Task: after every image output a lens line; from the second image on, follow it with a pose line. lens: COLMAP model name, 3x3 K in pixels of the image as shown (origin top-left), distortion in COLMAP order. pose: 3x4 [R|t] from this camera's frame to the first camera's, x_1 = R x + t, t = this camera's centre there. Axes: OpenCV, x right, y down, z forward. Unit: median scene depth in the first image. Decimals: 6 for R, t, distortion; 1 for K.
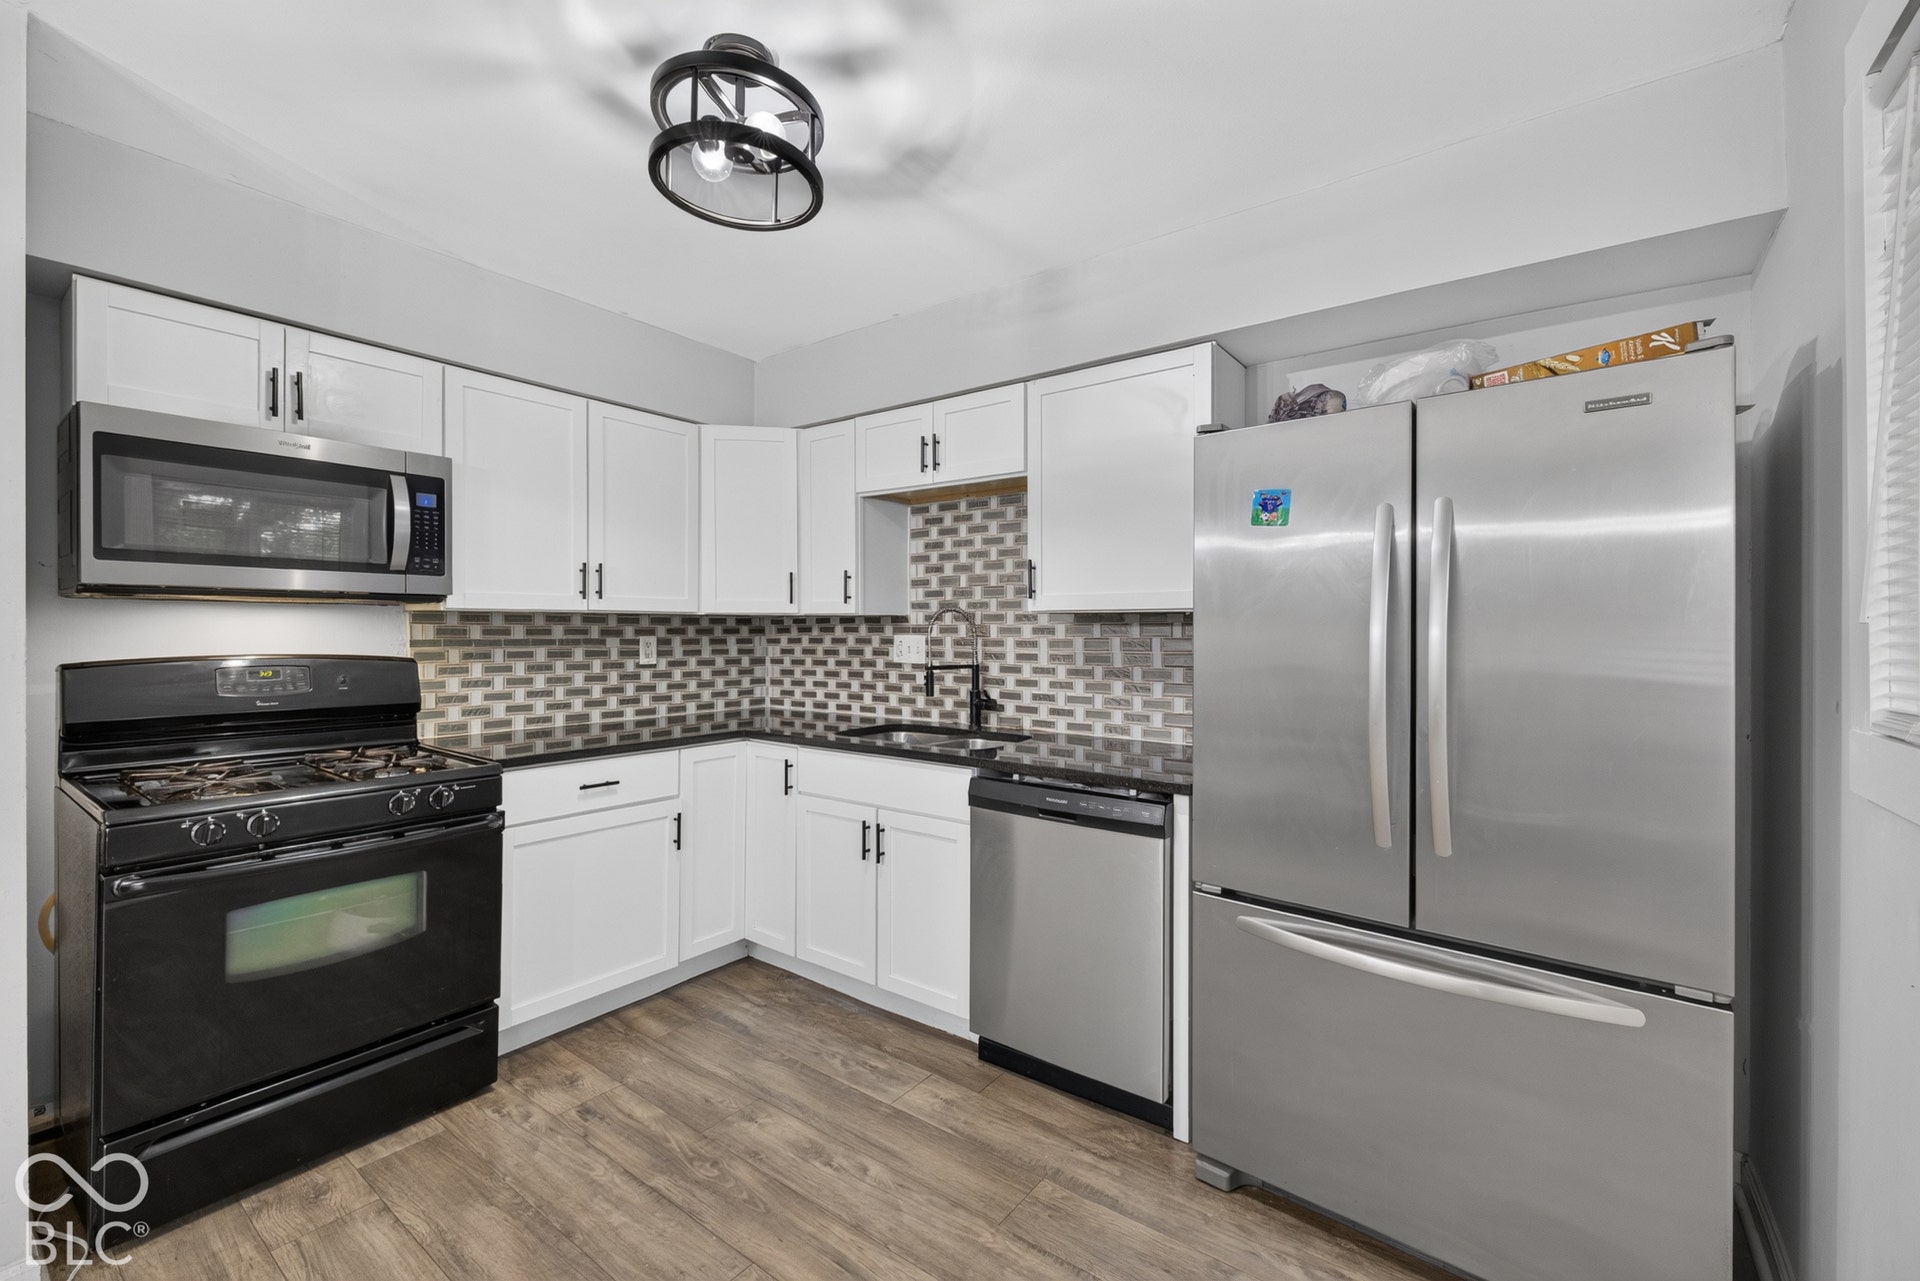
lens RADIAL K [[817.8, 0, 921.8], [0, 817.8, 634.6], [0, 0, 1]] dist [0.000366, -0.001591]
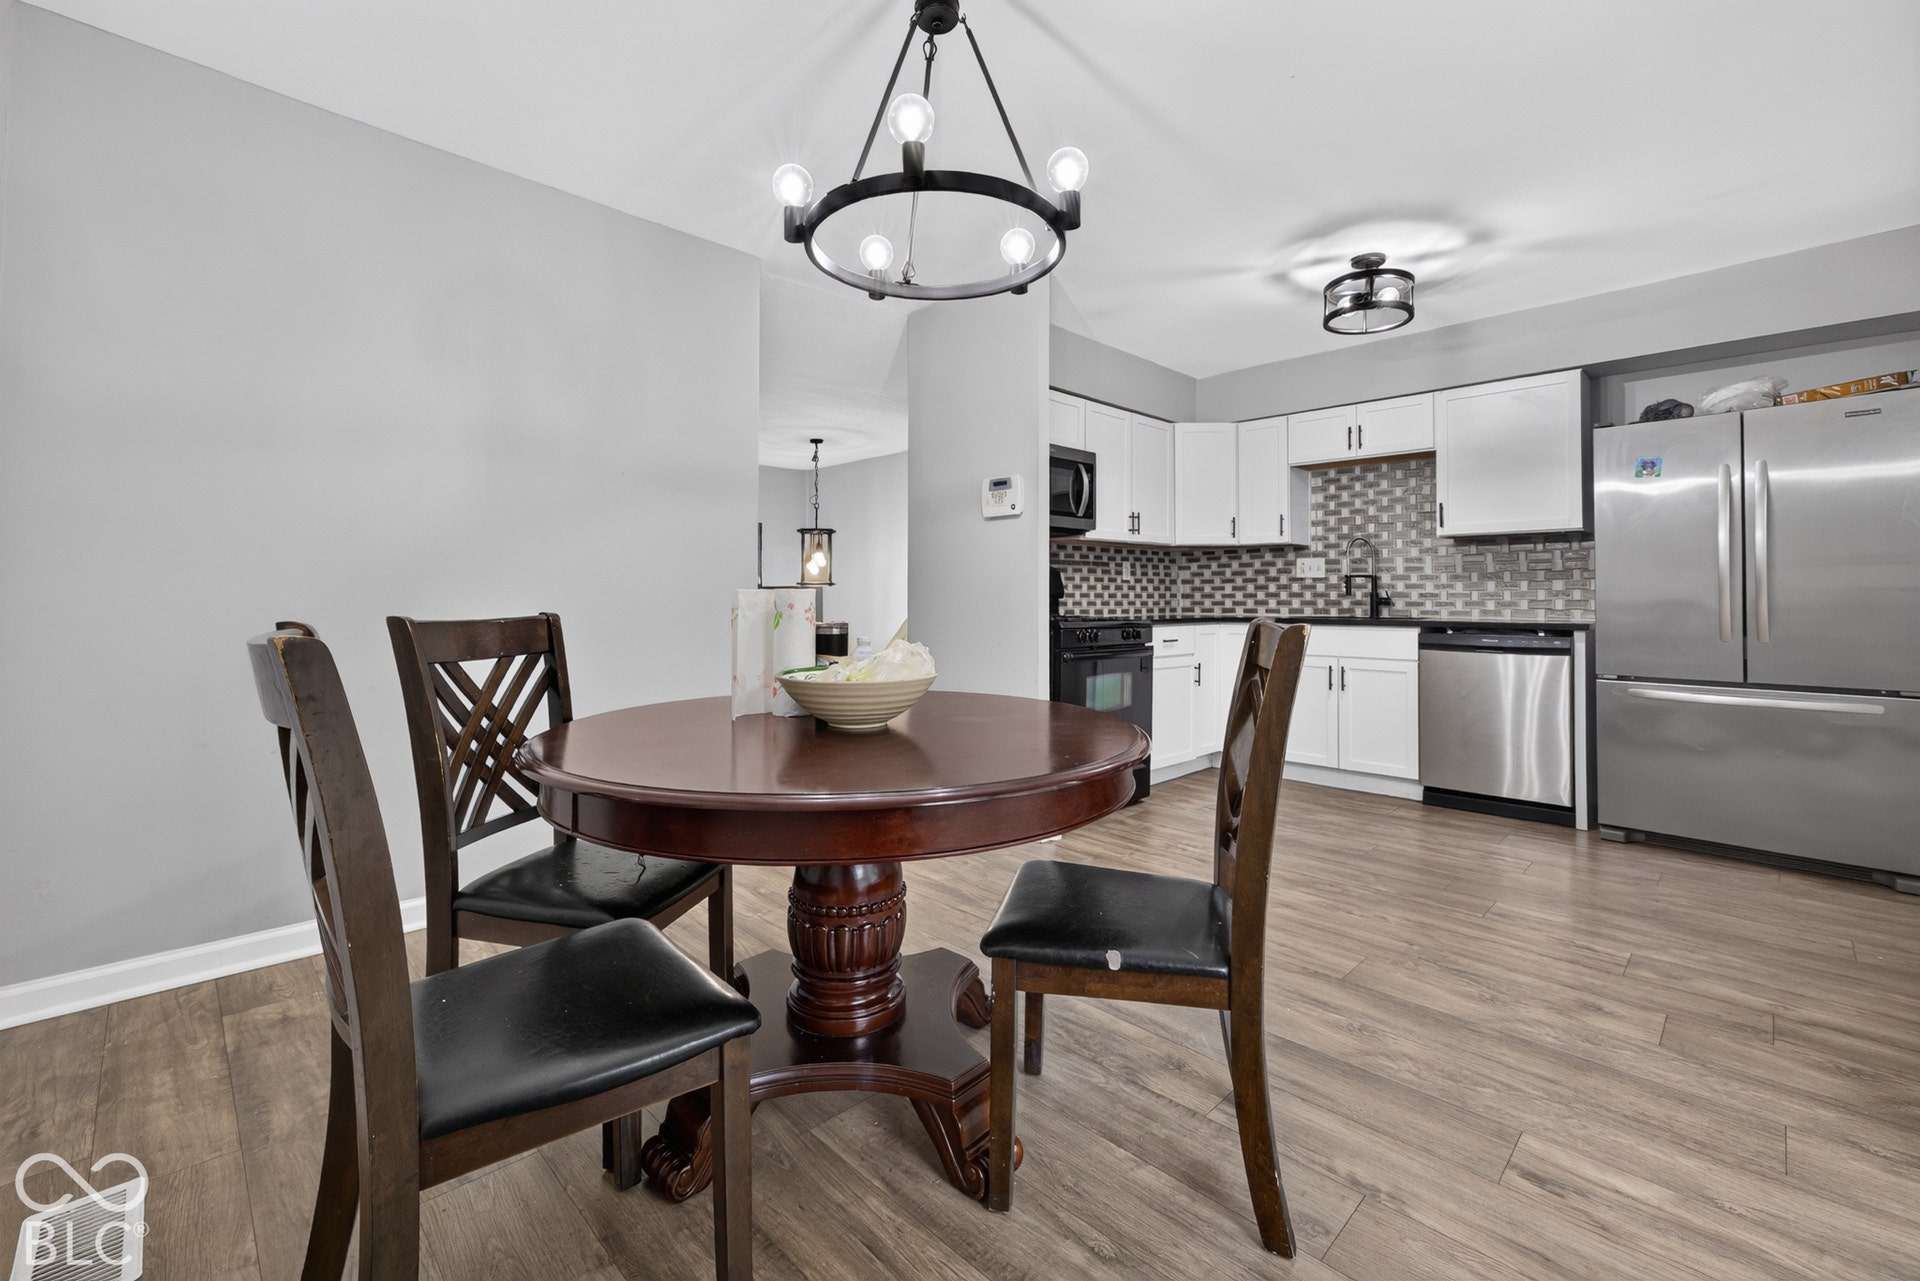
lens RADIAL K [[817.8, 0, 921.0], [0, 817.8, 589.0], [0, 0, 1]] dist [0.000366, -0.001591]
pose [[0.987228, -0.007139, -0.159152, -0.581501], [0.005172, 0.999905, -0.012771, 0.086775], [0.159228, 0.011784, 0.987171, -0.698308]]
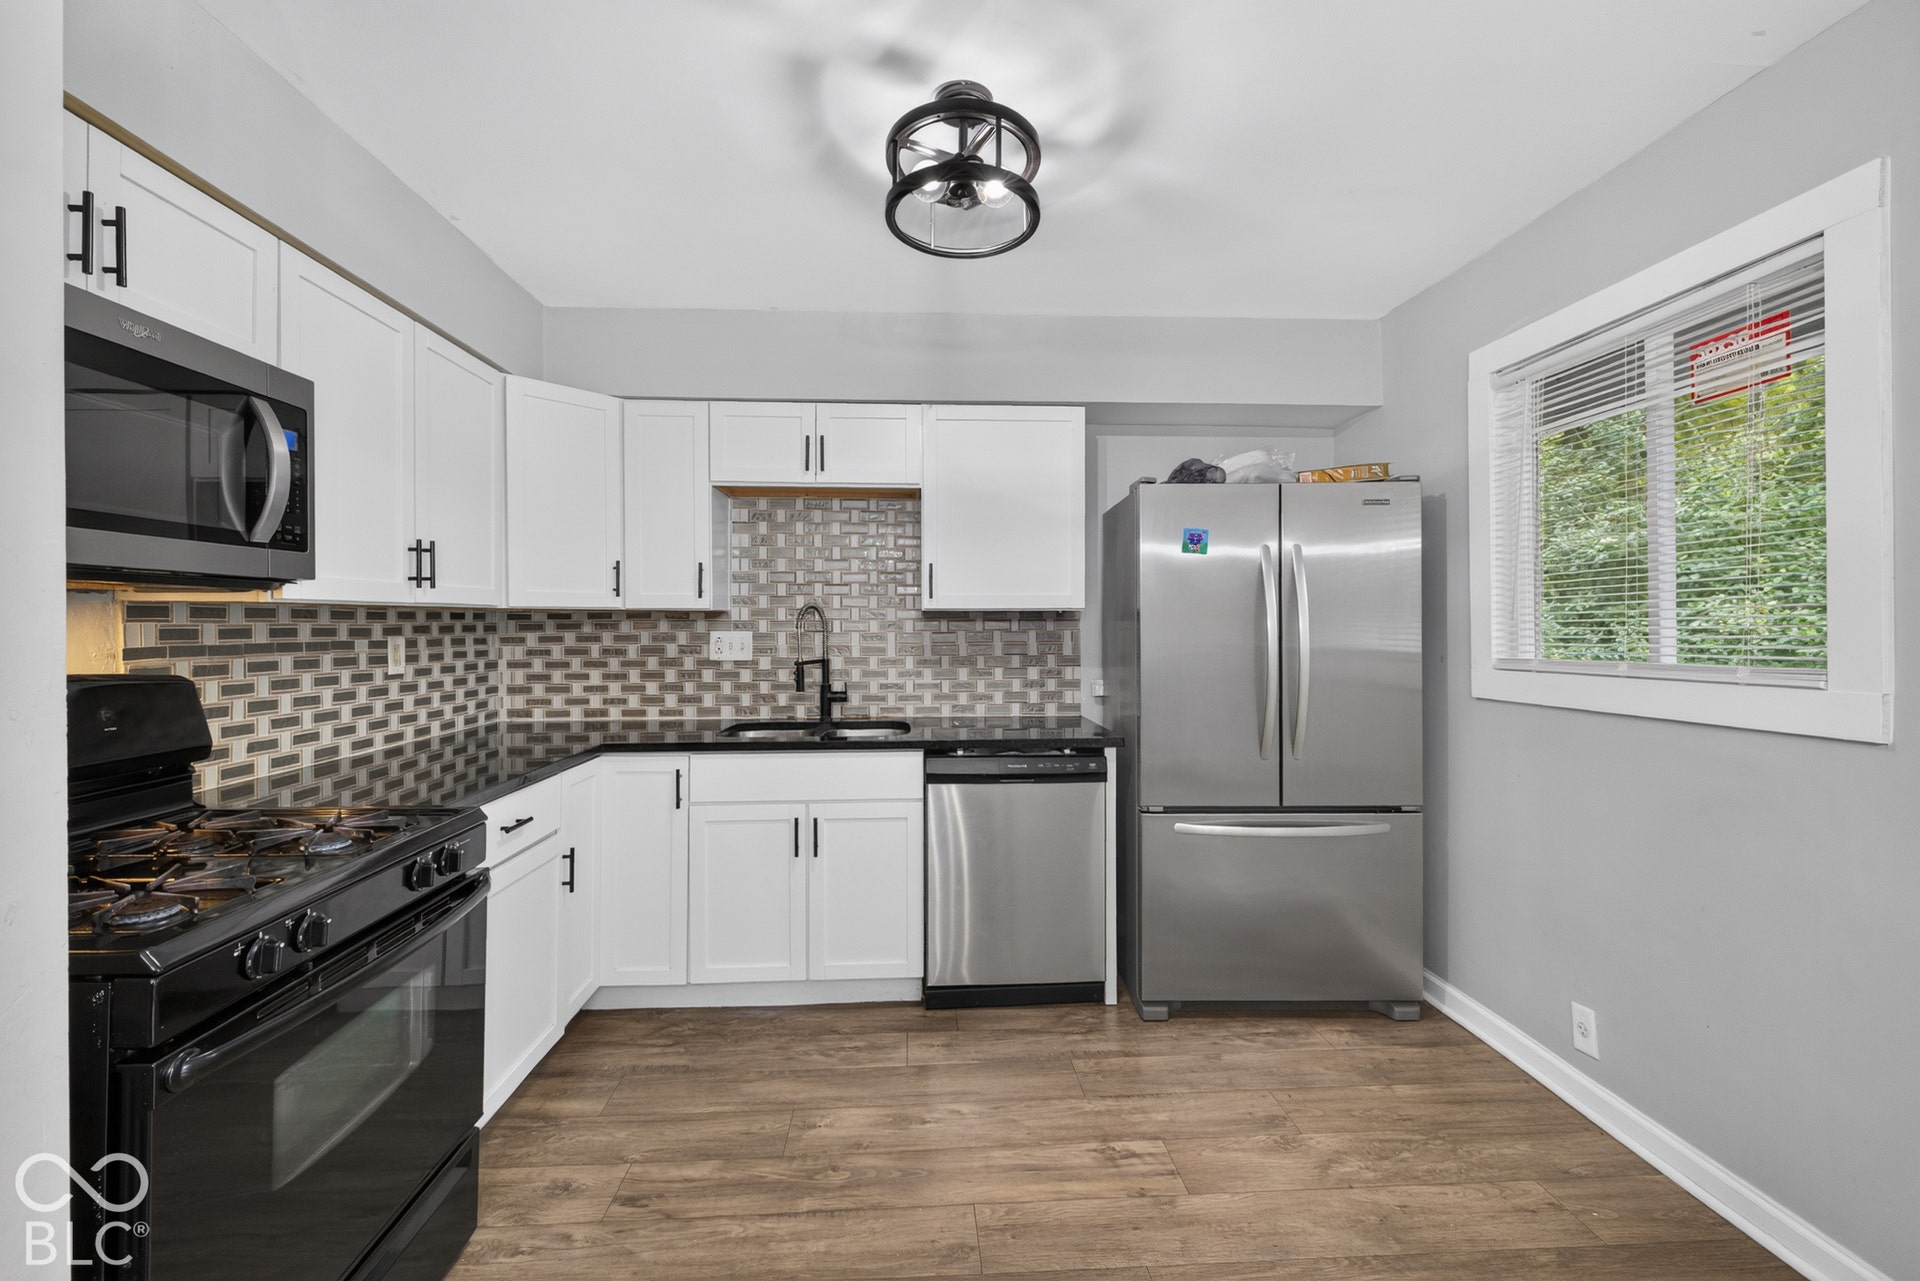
lens RADIAL K [[817.8, 0, 979.6], [0, 817.8, 629.8], [0, 0, 1]] dist [0.000366, -0.001591]
pose [[0.748314, -0.010410, 0.663263, -0.533797], [0.008593, 0.999945, 0.005999, -0.005387], [-0.663289, 0.001210, 0.748362, 0.099968]]
